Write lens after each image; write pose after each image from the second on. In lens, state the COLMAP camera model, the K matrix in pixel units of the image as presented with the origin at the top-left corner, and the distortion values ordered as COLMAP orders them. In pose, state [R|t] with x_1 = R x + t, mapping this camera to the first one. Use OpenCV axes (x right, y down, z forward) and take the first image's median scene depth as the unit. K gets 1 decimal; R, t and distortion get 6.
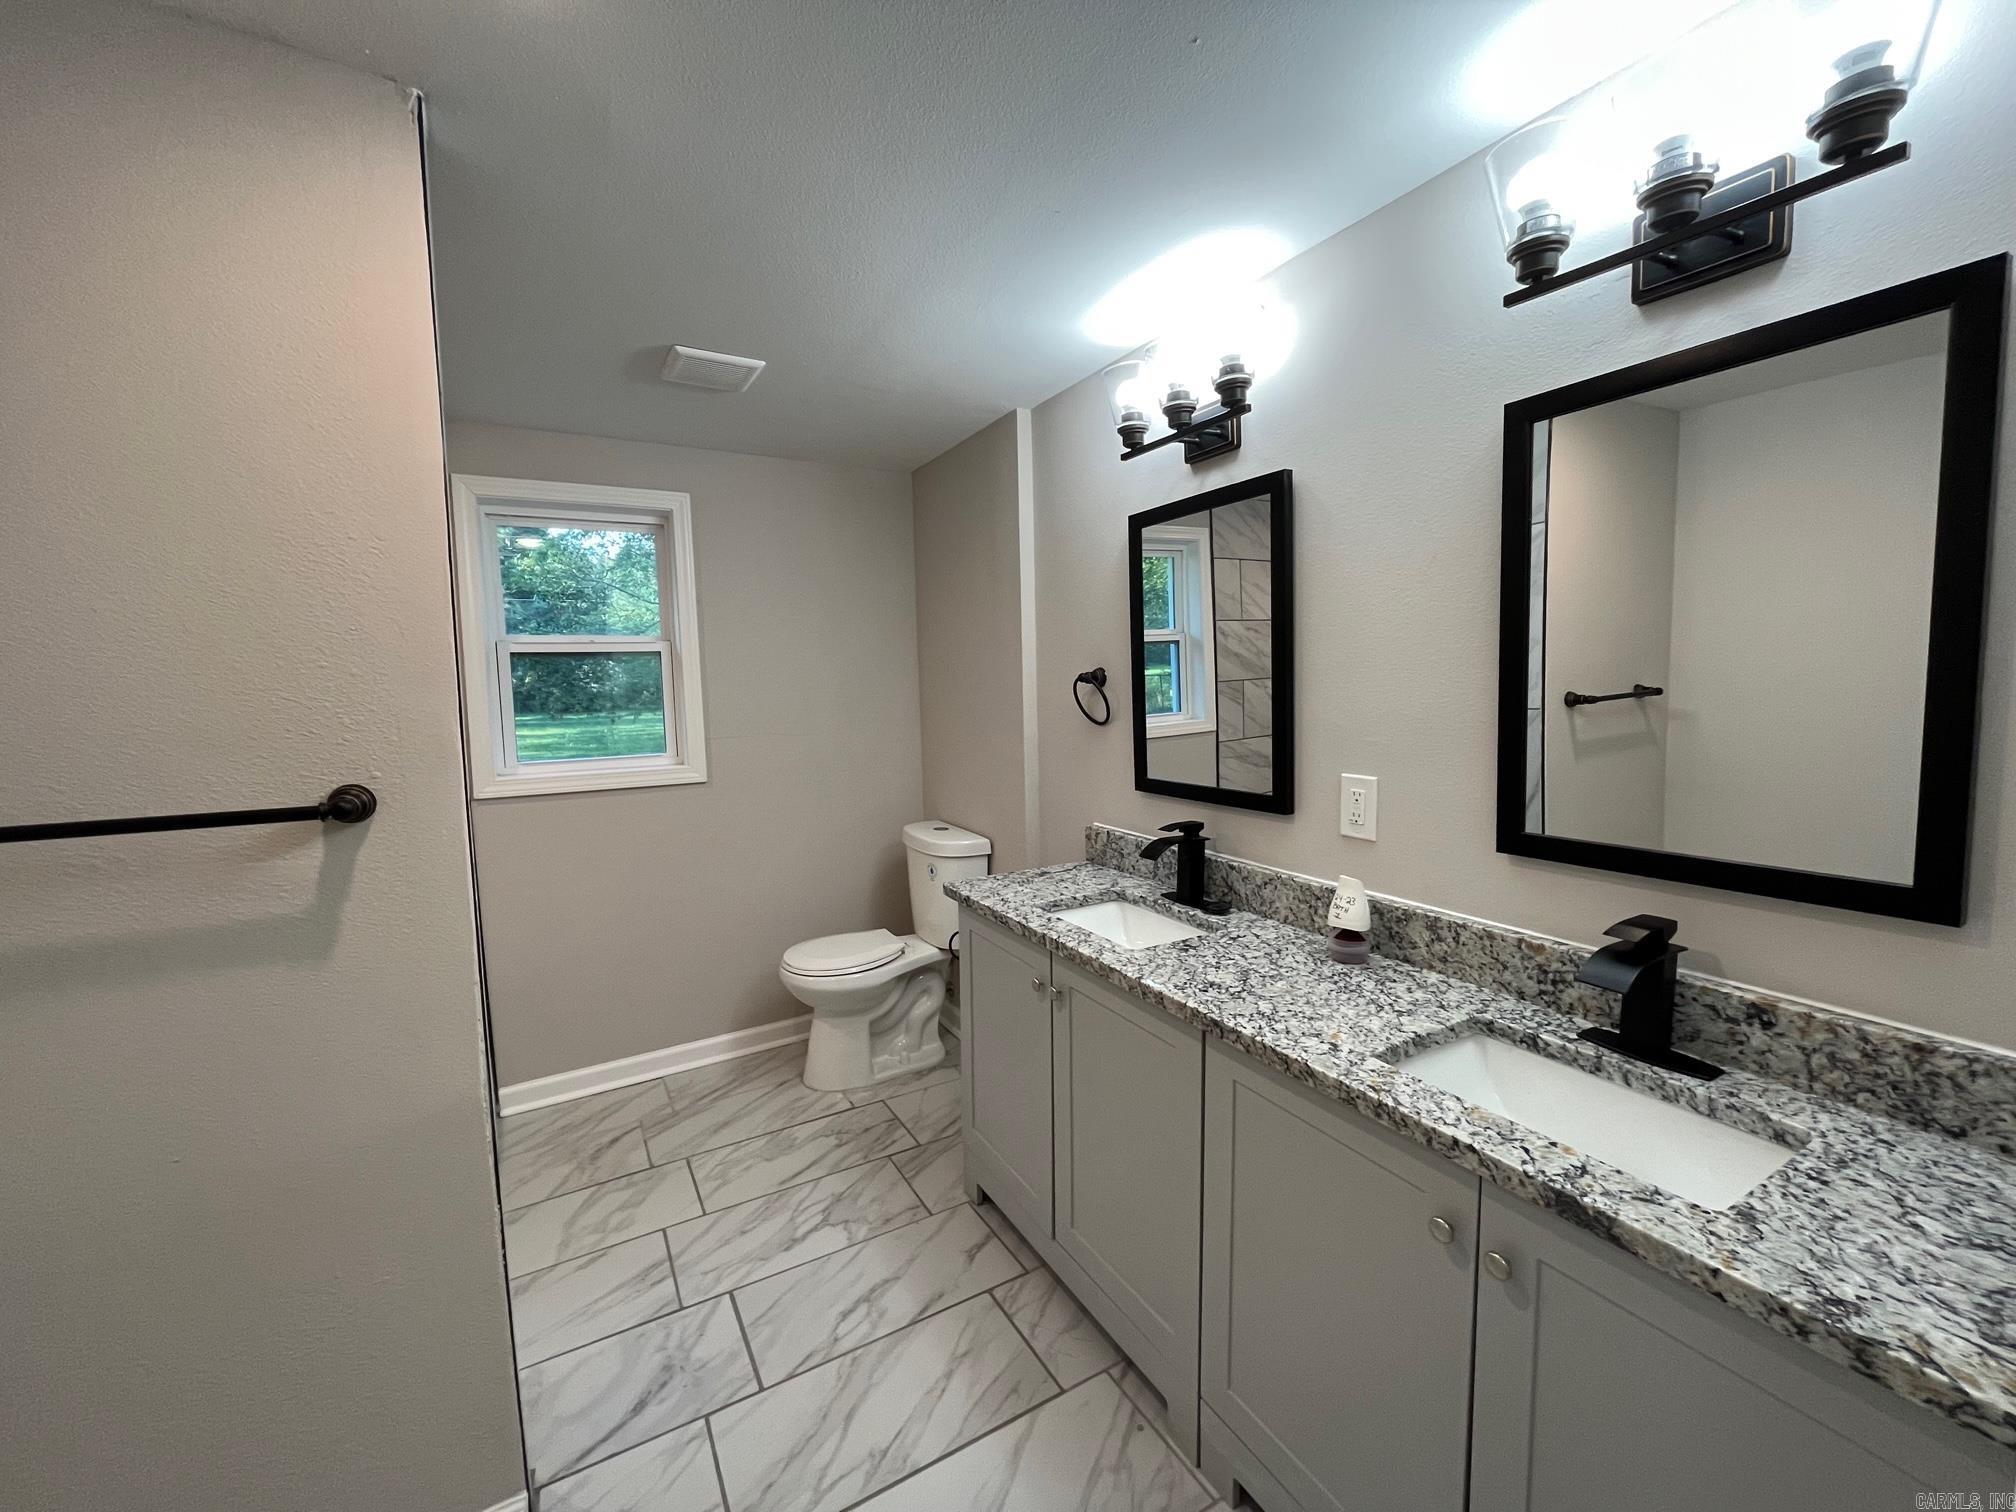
lens RADIAL K [[811.1, 0, 1007.4], [0, 811.1, 749.5], [0, 0, 1]] dist [-0.000160, 0.000013]
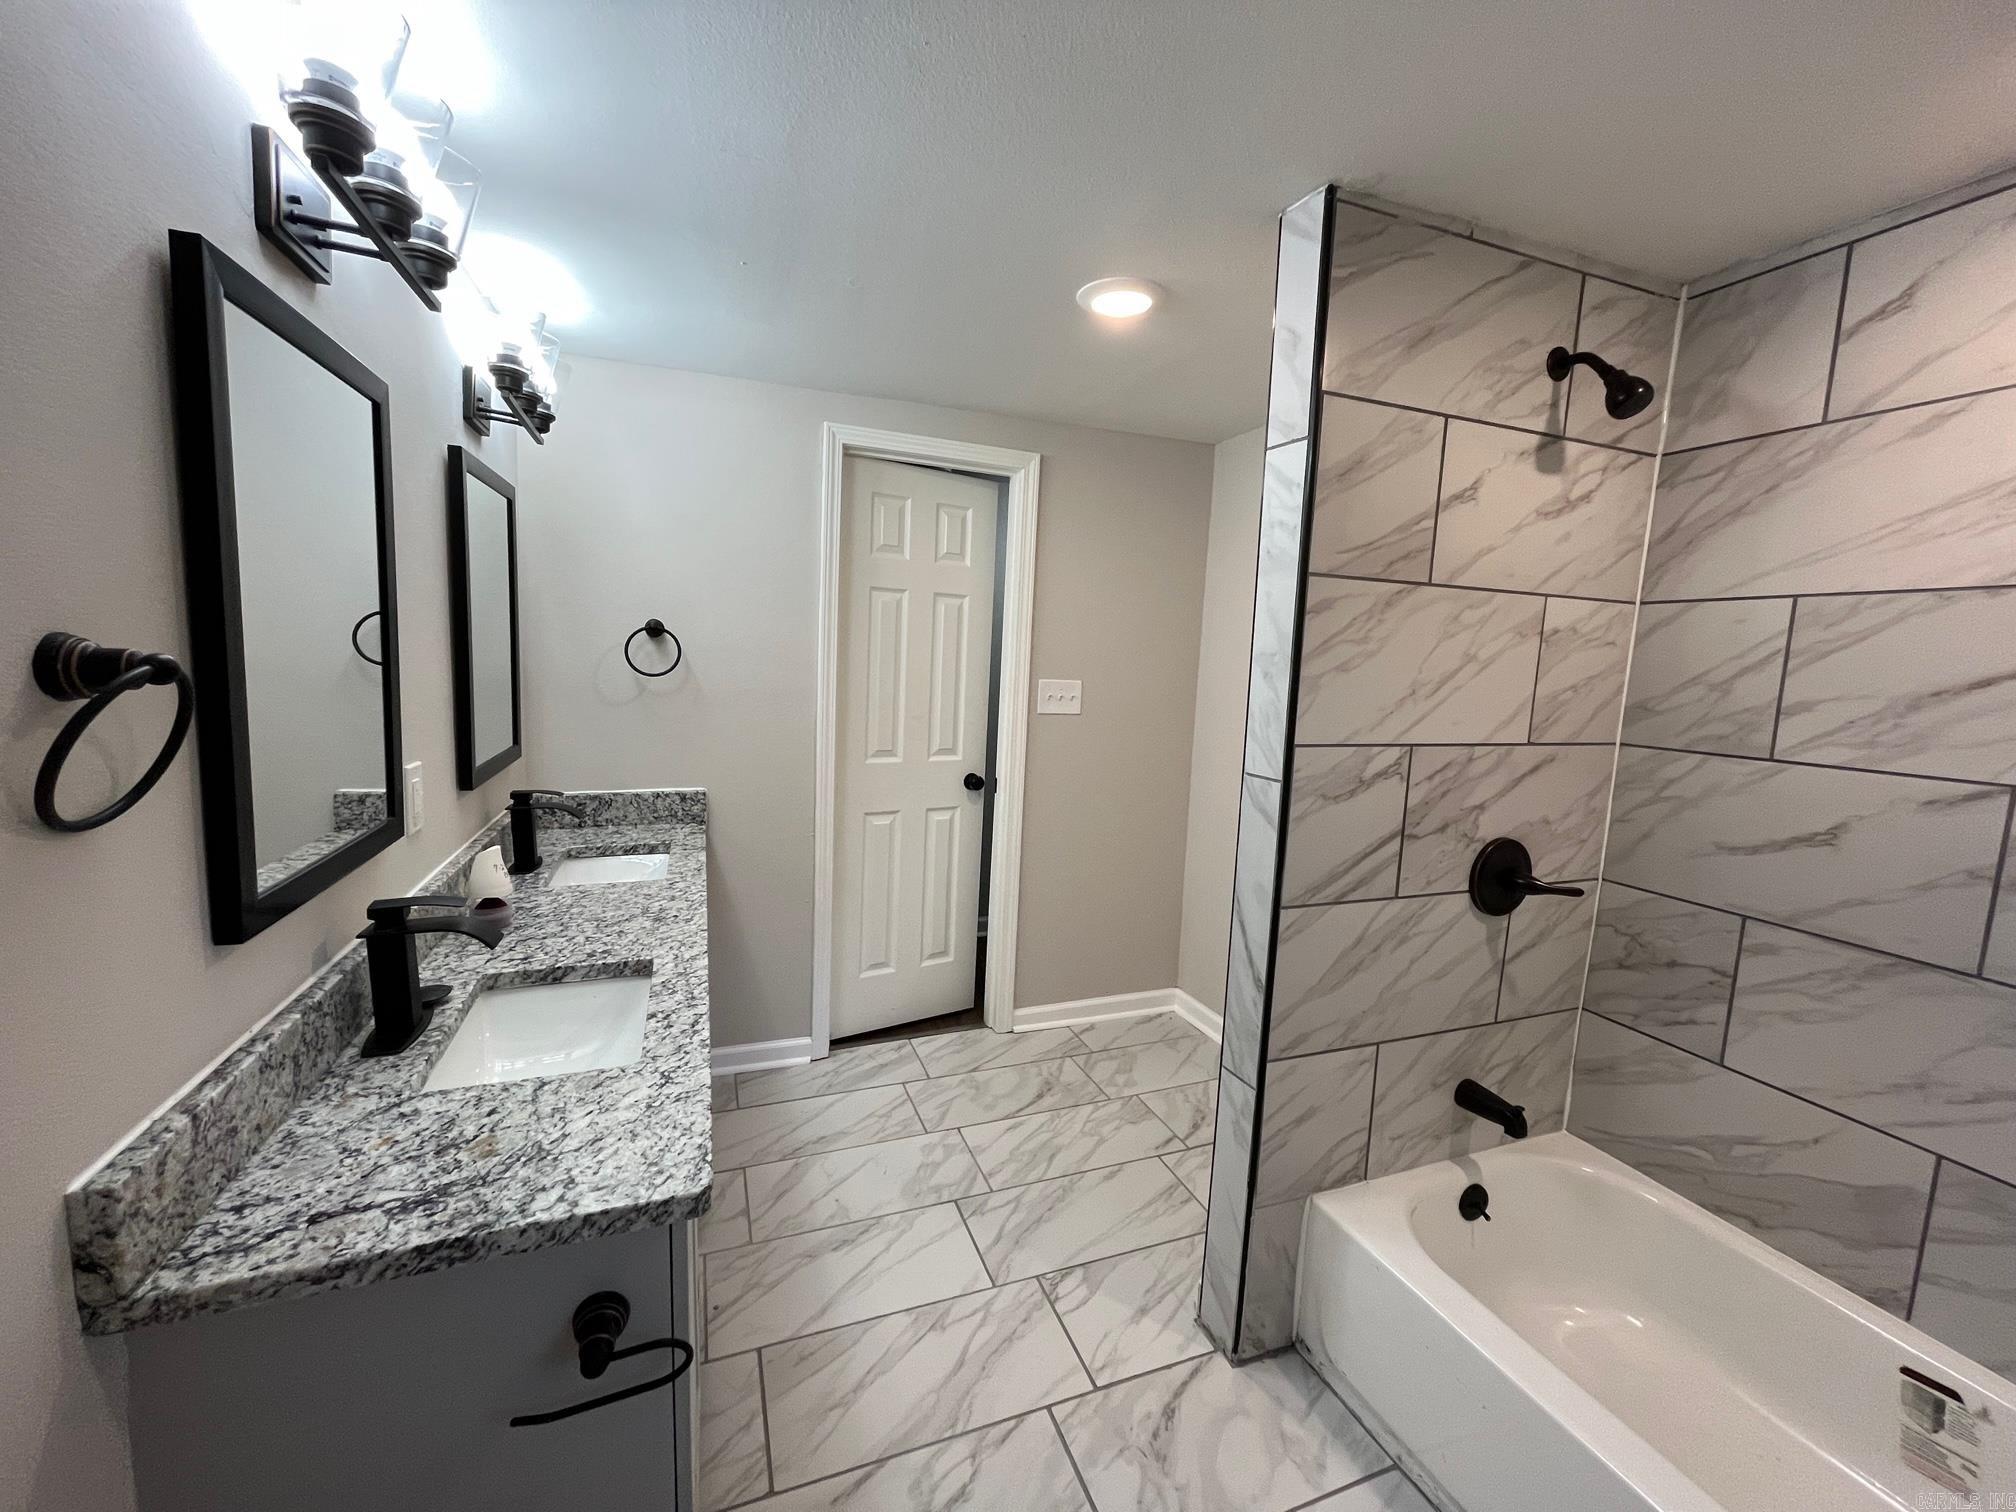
lens RADIAL K [[811.1, 0, 1011.1], [0, 811.1, 751.0], [0, 0, 1]] dist [-0.000160, 0.000013]
pose [[-0.988177, -0.033902, 0.149522, -0.377087], [-0.002660, 0.978889, 0.204373, -0.173486], [-0.153295, 0.201559, -0.967406, 1.785002]]
